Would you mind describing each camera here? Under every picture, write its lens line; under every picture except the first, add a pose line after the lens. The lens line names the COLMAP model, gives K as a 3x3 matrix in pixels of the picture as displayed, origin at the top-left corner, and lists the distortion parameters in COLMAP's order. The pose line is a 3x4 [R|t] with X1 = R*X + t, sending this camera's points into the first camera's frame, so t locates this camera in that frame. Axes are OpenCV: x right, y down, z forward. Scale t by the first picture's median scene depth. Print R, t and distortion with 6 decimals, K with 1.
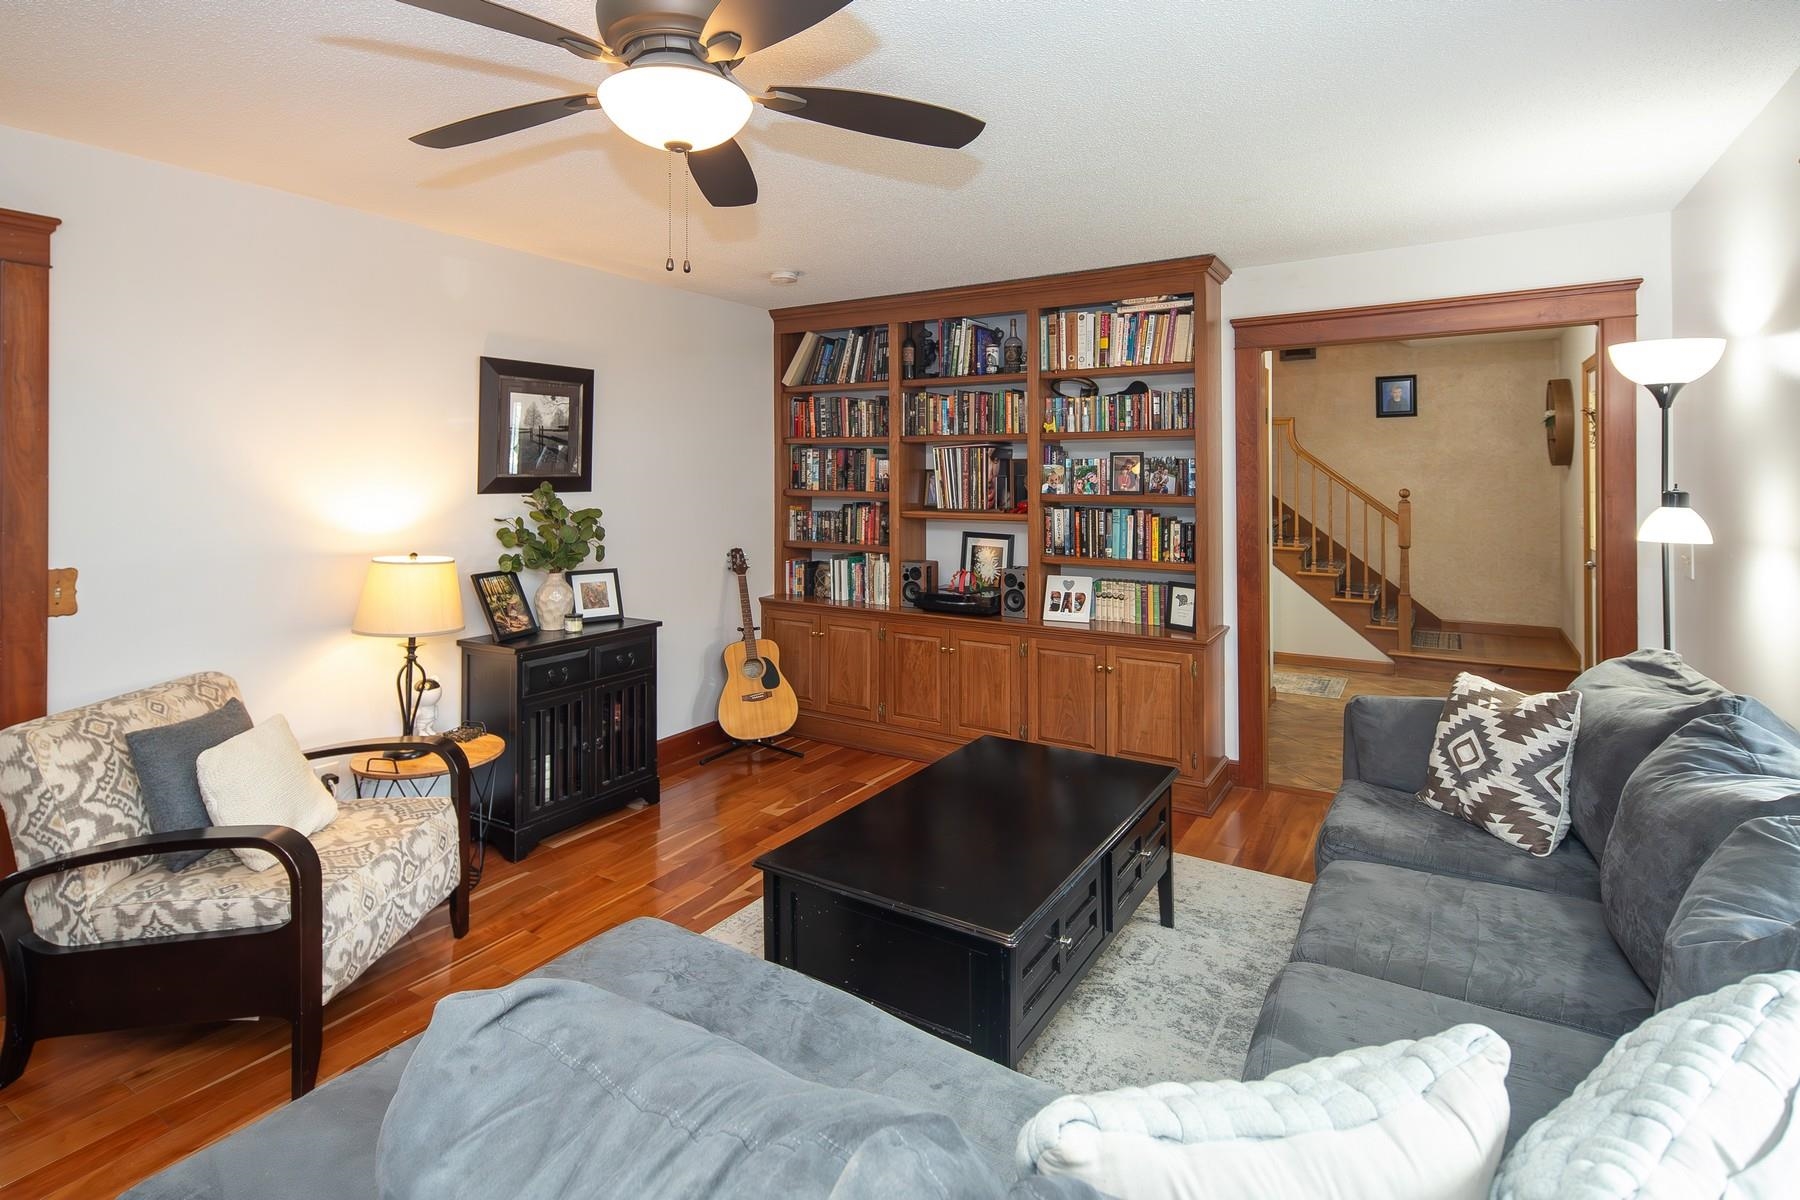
lens RADIAL K [[885.2, 0, 901.6], [0, 885.2, 465.1], [0, 0, 1]] dist [0.000033, -0.000120]
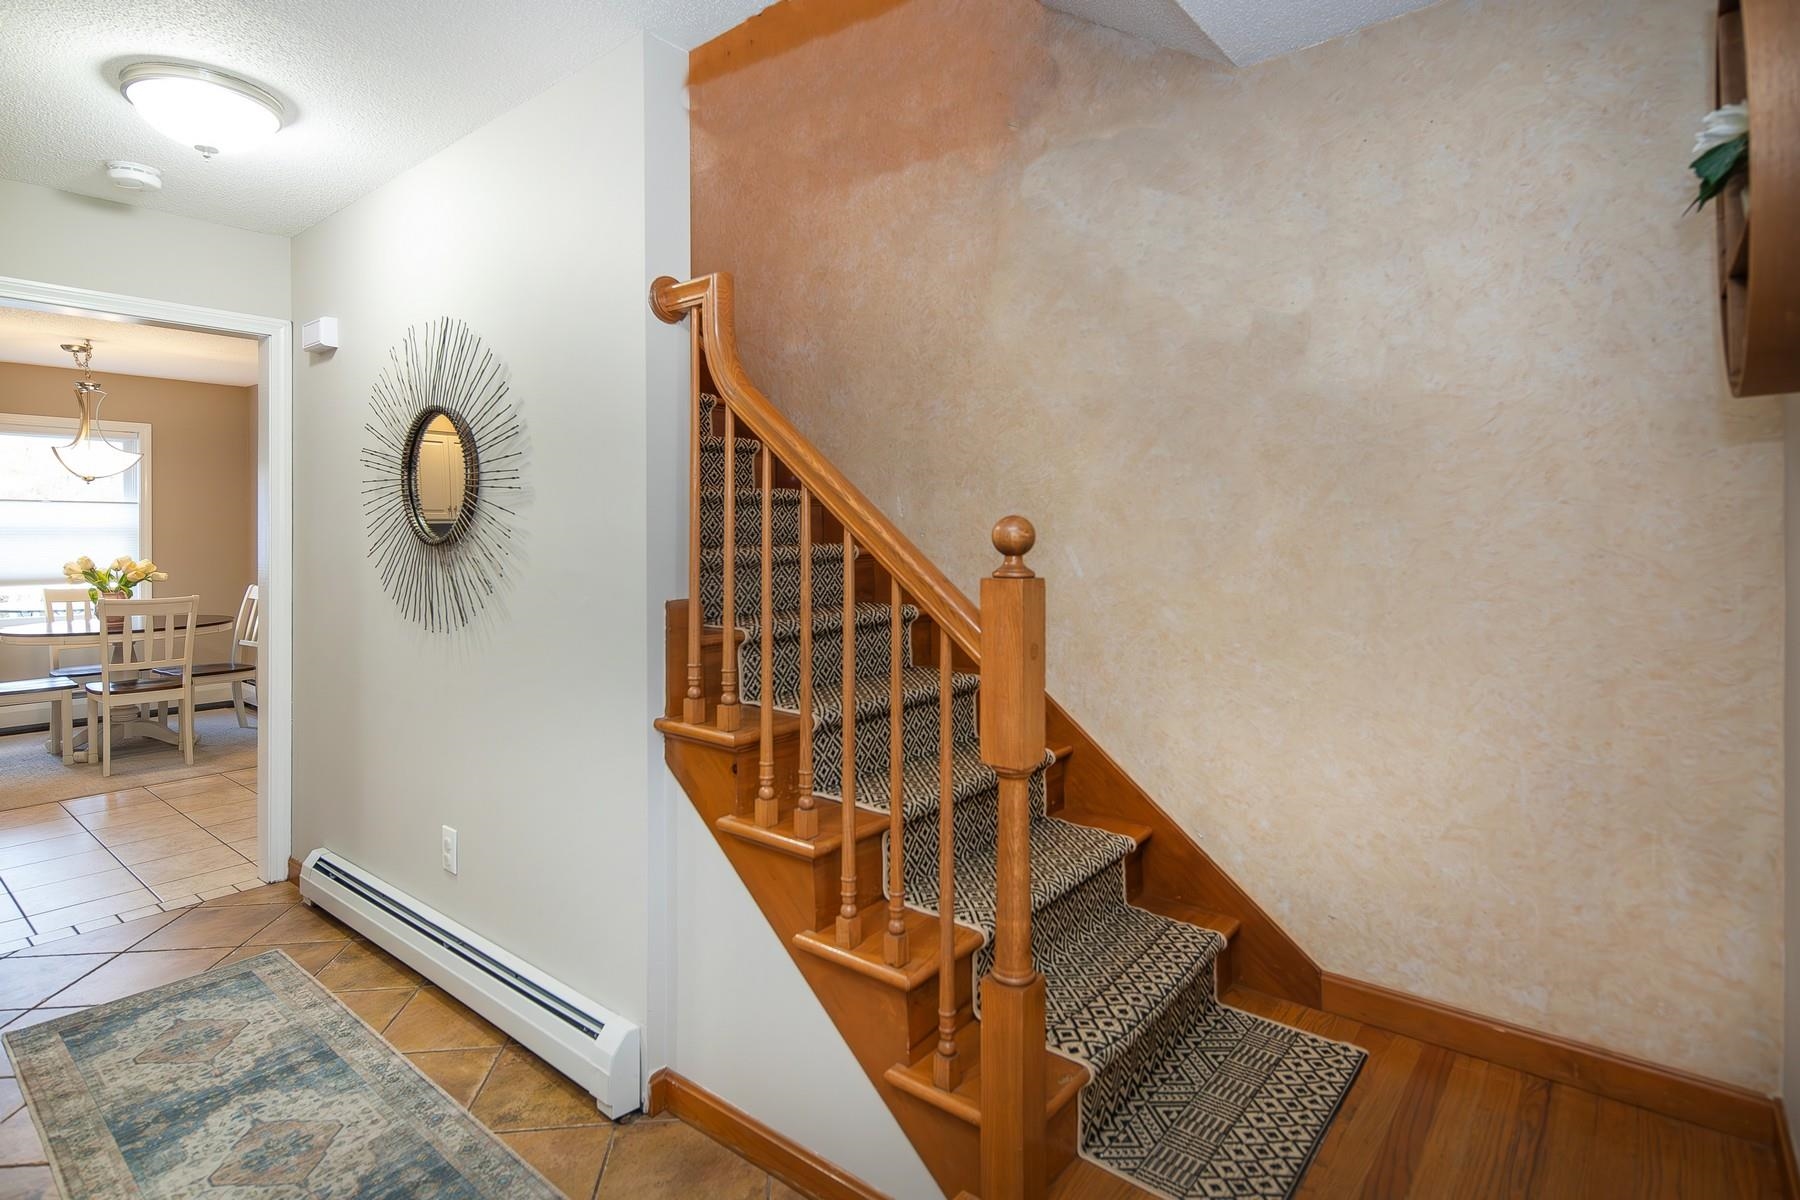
lens RADIAL K [[878.8, 0, 898.4], [0, 878.8, 536.9], [0, 0, 1]] dist [0.000884, 0.000279]
pose [[0.988179, -0.001103, -0.153298, 0.555693], [0.002364, 0.999965, 0.008046, 0.028950], [0.153284, -0.008313, 0.988147, 0.744592]]
